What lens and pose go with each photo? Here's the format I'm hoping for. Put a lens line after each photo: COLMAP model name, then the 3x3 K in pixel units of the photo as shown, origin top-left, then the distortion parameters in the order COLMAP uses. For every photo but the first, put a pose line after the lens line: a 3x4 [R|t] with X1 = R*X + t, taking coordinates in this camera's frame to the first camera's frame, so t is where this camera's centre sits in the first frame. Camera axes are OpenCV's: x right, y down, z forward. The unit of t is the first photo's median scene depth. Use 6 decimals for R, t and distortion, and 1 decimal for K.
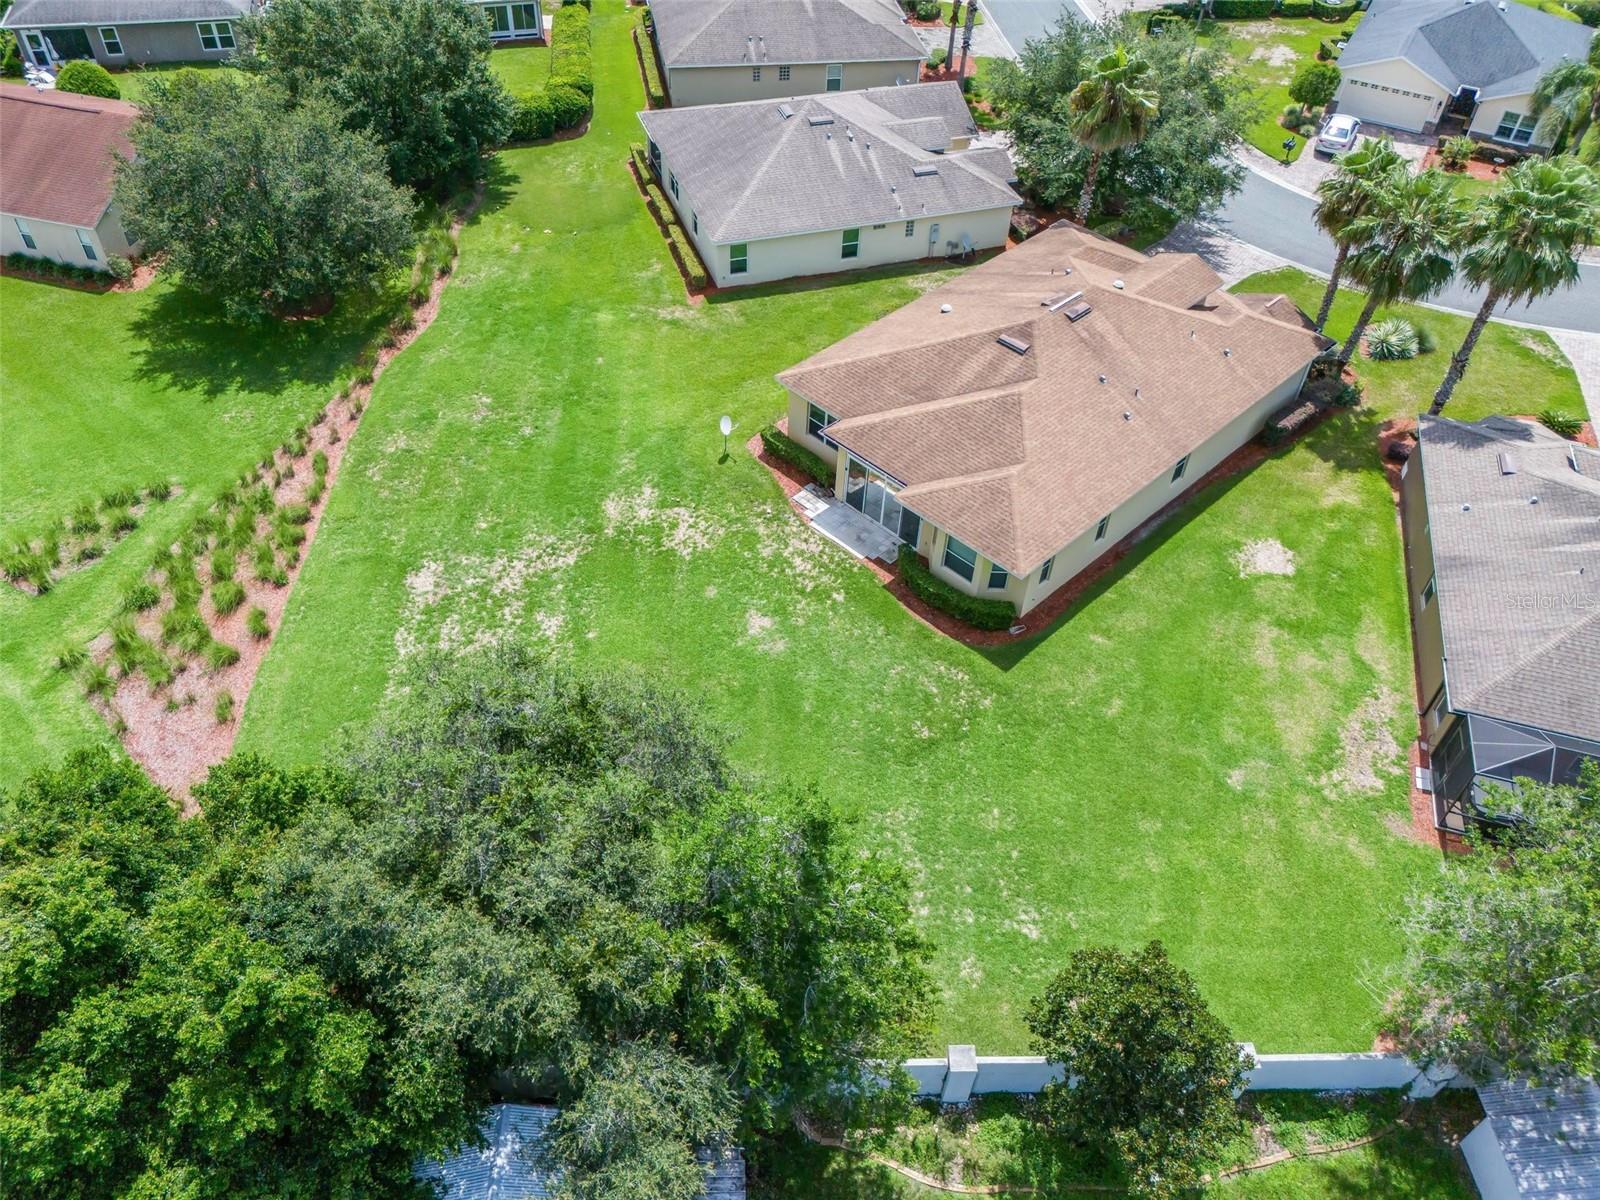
lens RADIAL K [[1206.1, 0, 790.1], [0, 1206.1, 599.7], [0, 0, 1]] dist [0.051949, -0.027153]
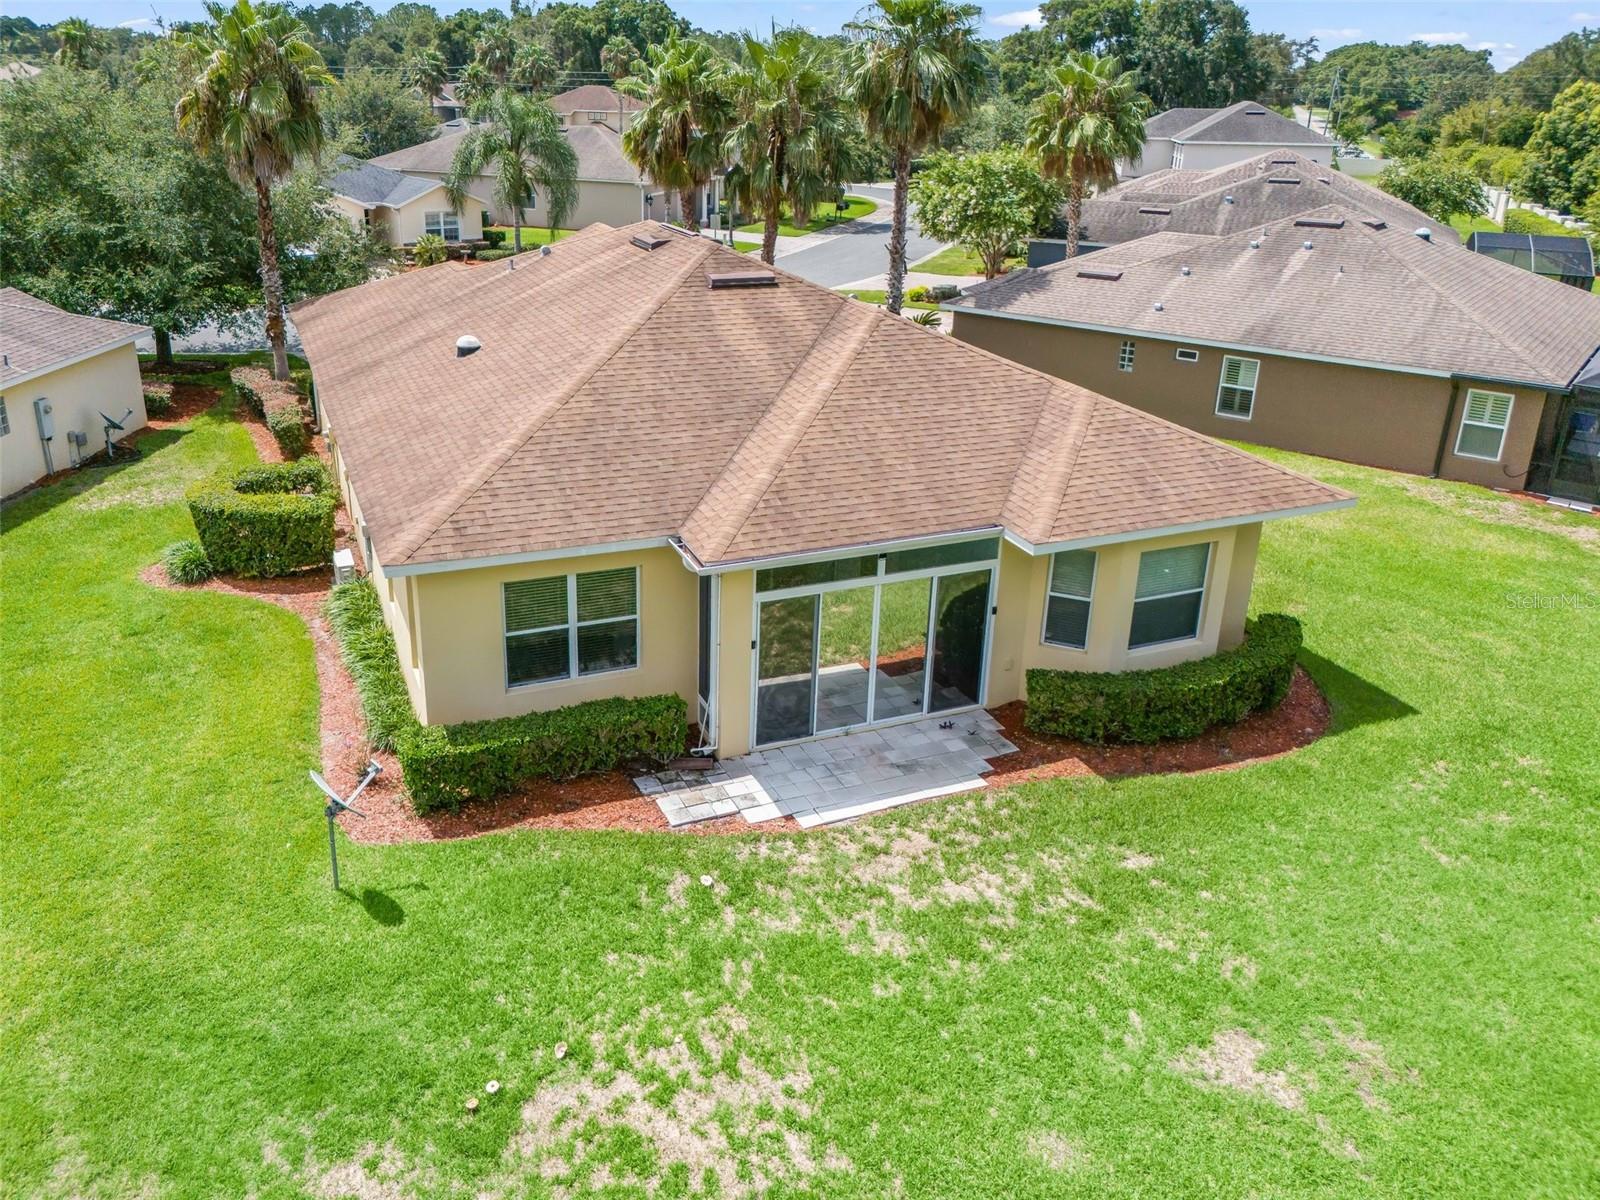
lens RADIAL K [[1206.1, 0, 739.9], [0, 1206.1, 541.8], [0, 0, 1]] dist [0.051949, -0.027153]
pose [[0.378752, -0.345117, 0.858744, -0.249859], [0.645033, 0.763824, 0.022476, -0.142165], [-0.663686, 0.545405, 0.511912, 0.805356]]
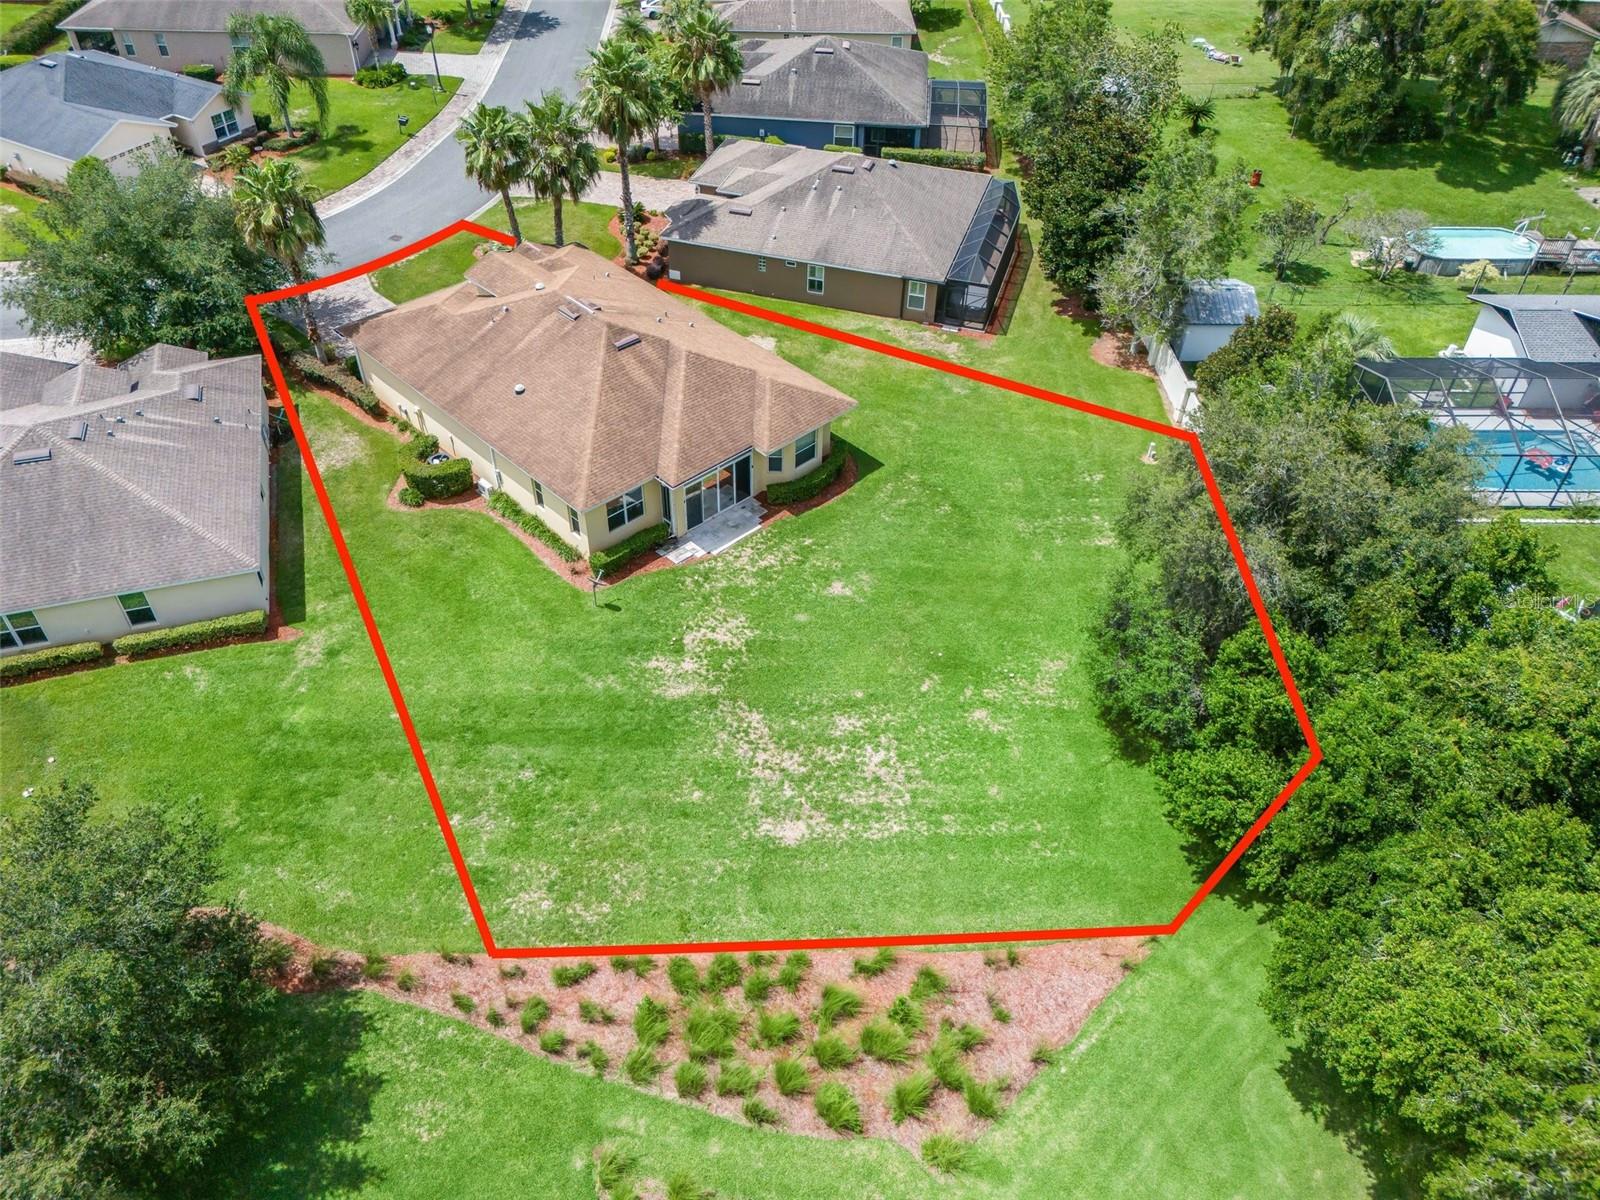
lens RADIAL K [[1206.1, 0, 797.6], [0, 1206.1, 595.4], [0, 0, 1]] dist [0.051949, -0.027153]
pose [[0.002584, -0.687012, 0.726642, -0.808285], [0.687570, 0.528849, 0.497561, -0.538202], [-0.726114, 0.498331, 0.473735, 0.449644]]
